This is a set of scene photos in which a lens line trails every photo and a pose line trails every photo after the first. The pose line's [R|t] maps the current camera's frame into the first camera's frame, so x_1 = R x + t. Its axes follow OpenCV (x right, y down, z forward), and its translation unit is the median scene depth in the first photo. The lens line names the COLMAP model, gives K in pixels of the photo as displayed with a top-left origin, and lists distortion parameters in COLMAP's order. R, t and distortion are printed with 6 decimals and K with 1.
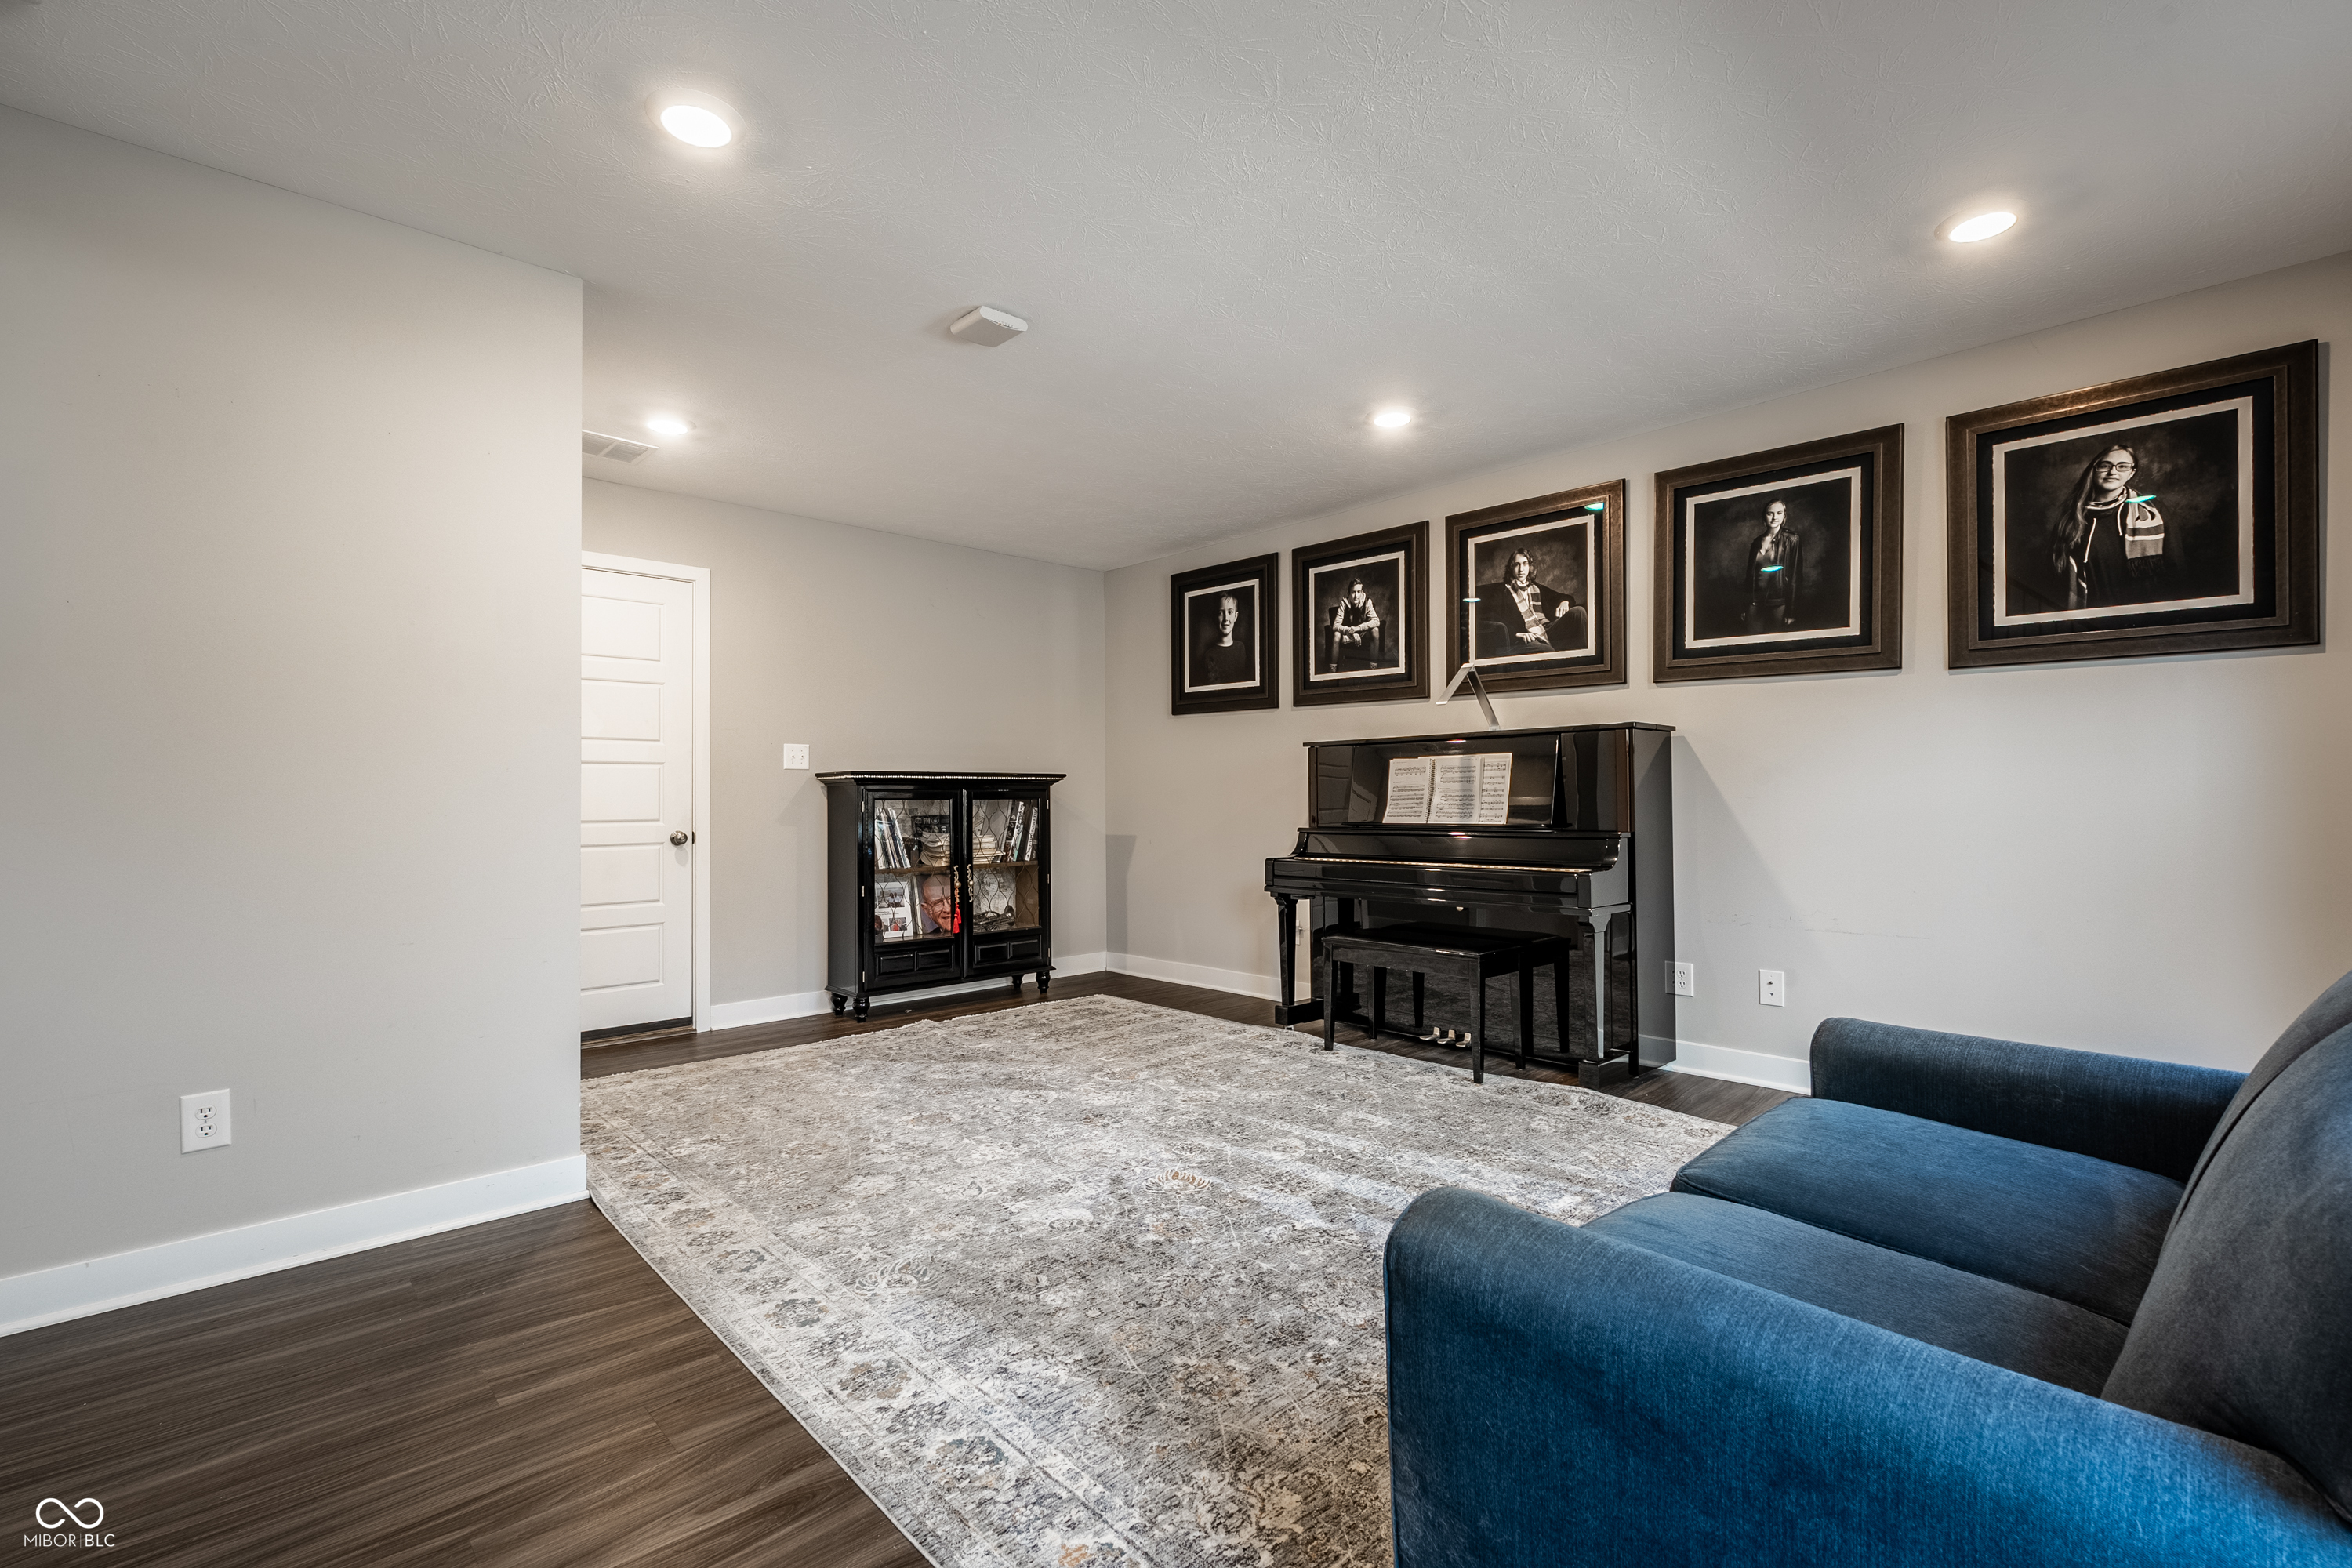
lens RADIAL K [[1089.4, 0, 1151.2], [0, 1089.4, 789.7], [0, 0, 1]] dist [-0.009683, 0.000331]
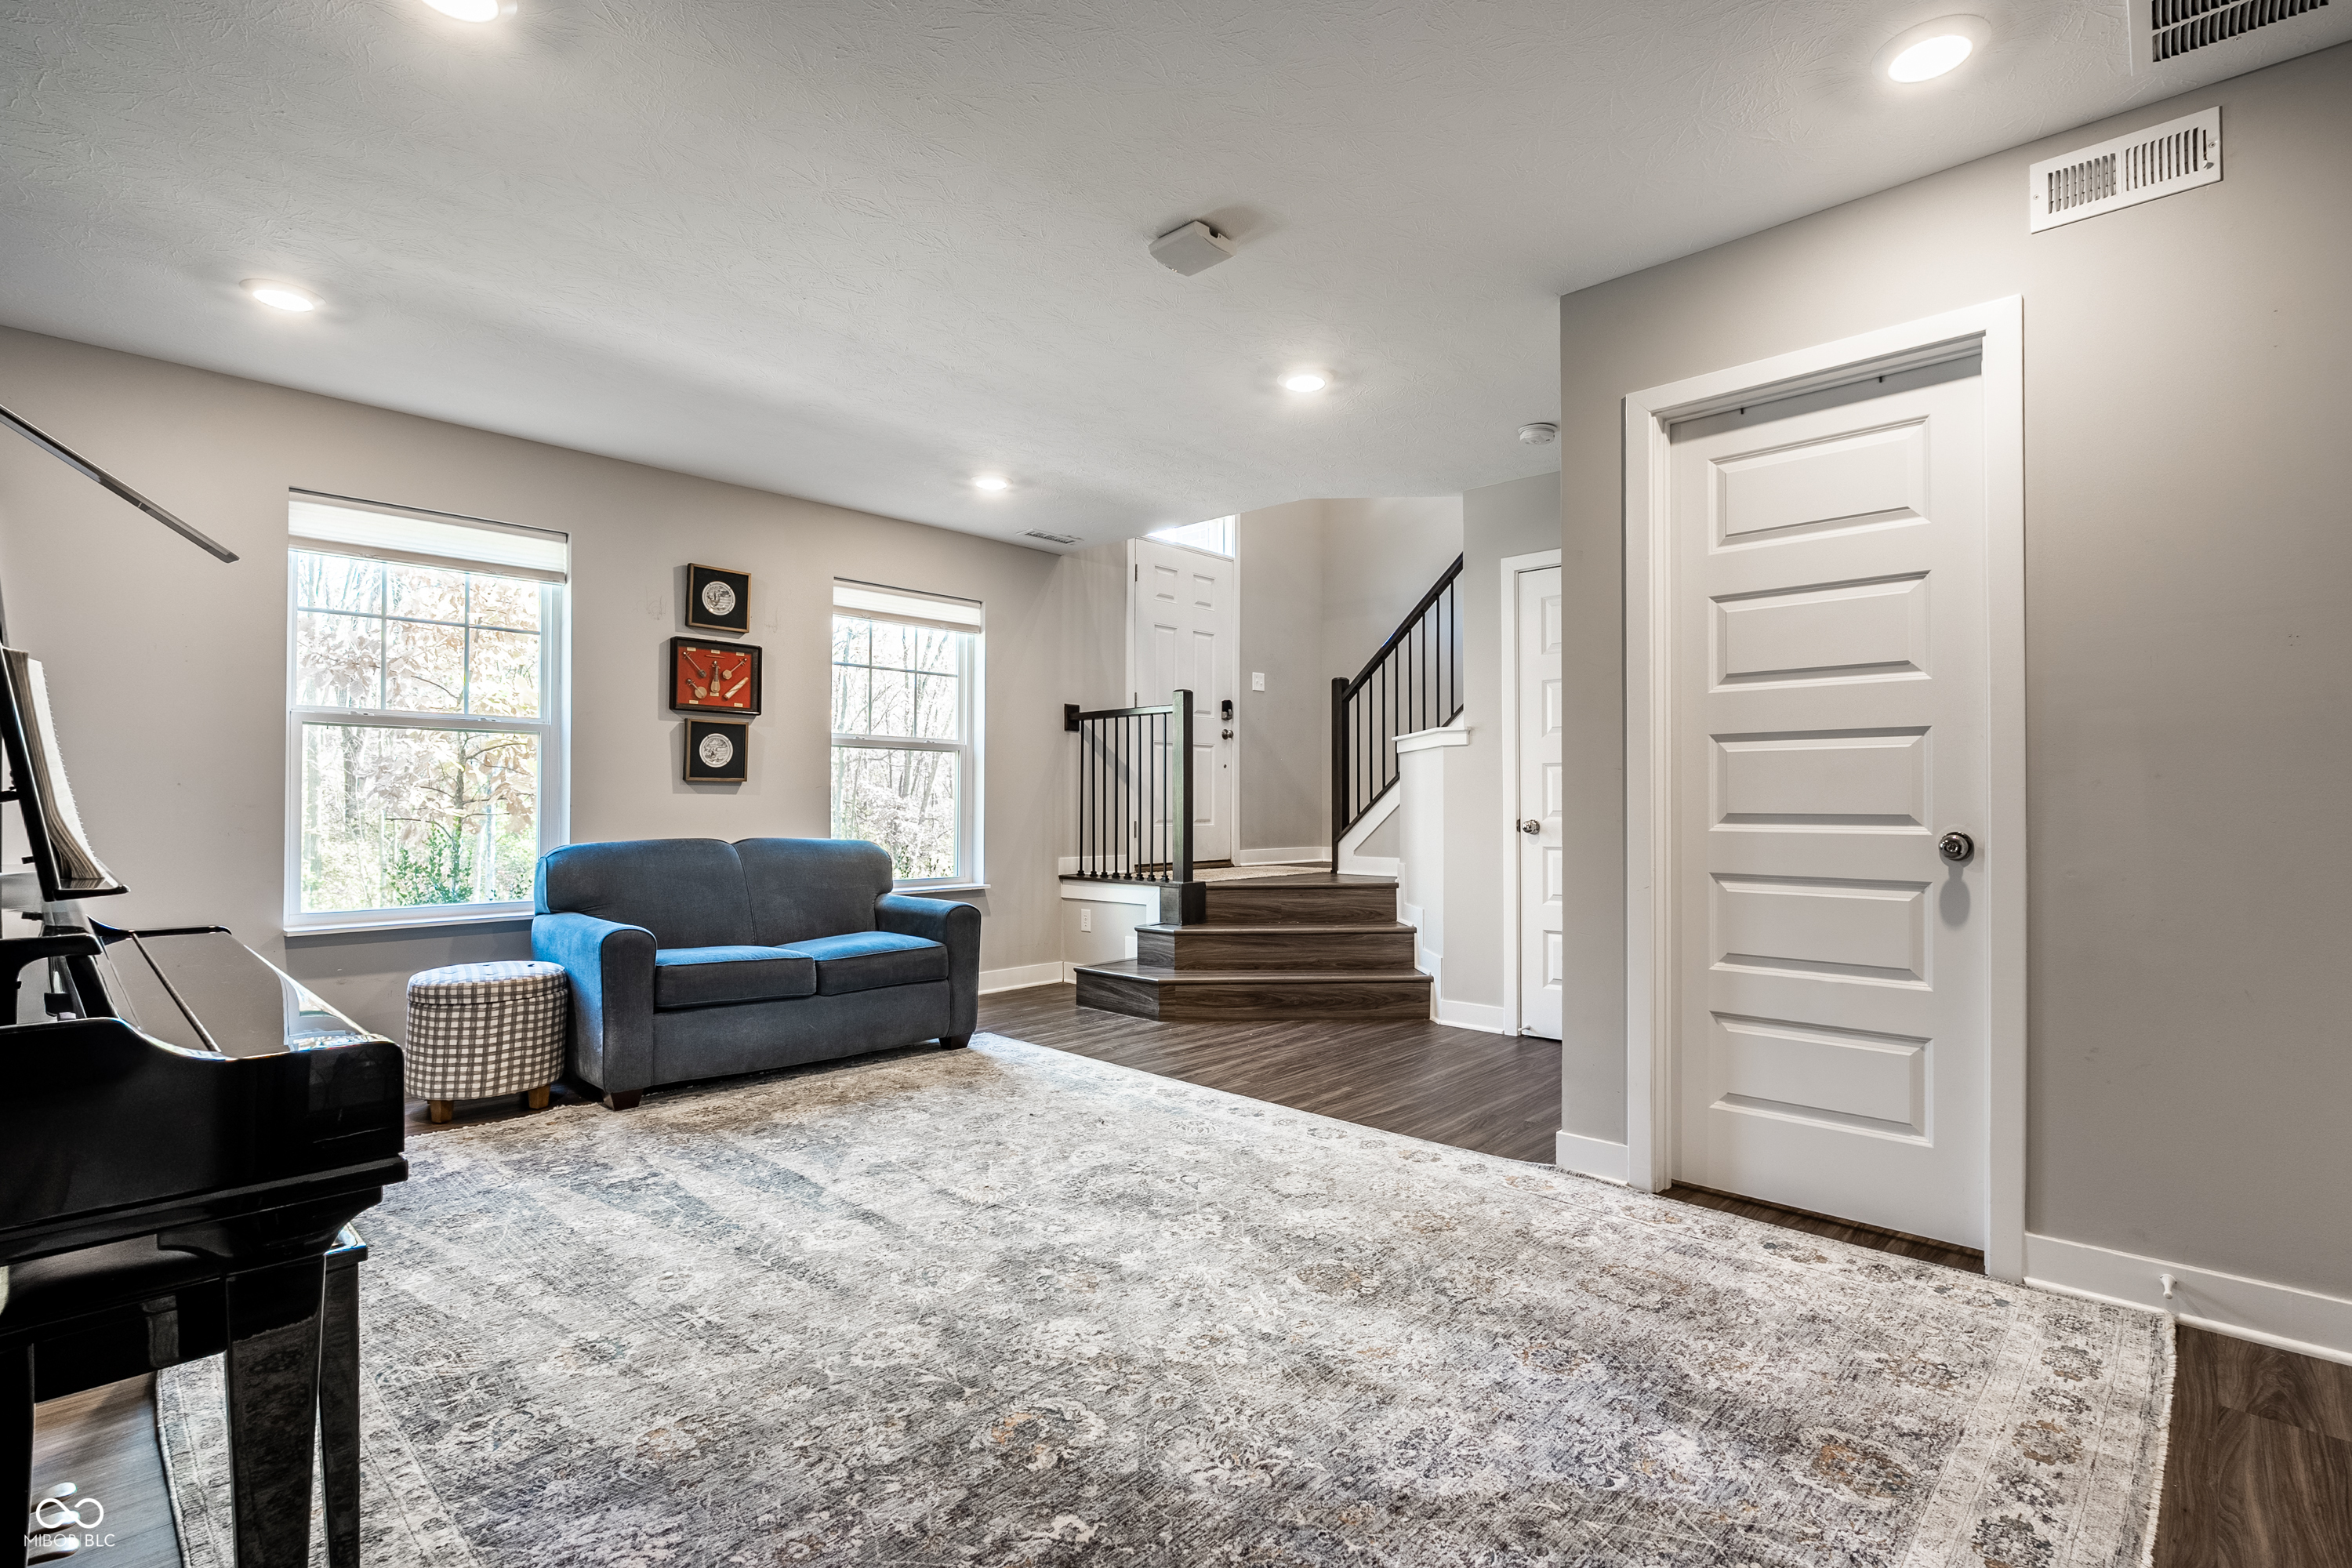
lens RADIAL K [[1089.4, 0, 1151.2], [0, 1089.4, 789.7], [0, 0, 1]] dist [-0.009683, 0.000331]
pose [[-0.999760, 0.001461, -0.021870, -0.144159], [0.001865, 0.999828, -0.018460, 0.048047], [0.021839, -0.018496, -0.999590, 2.336111]]
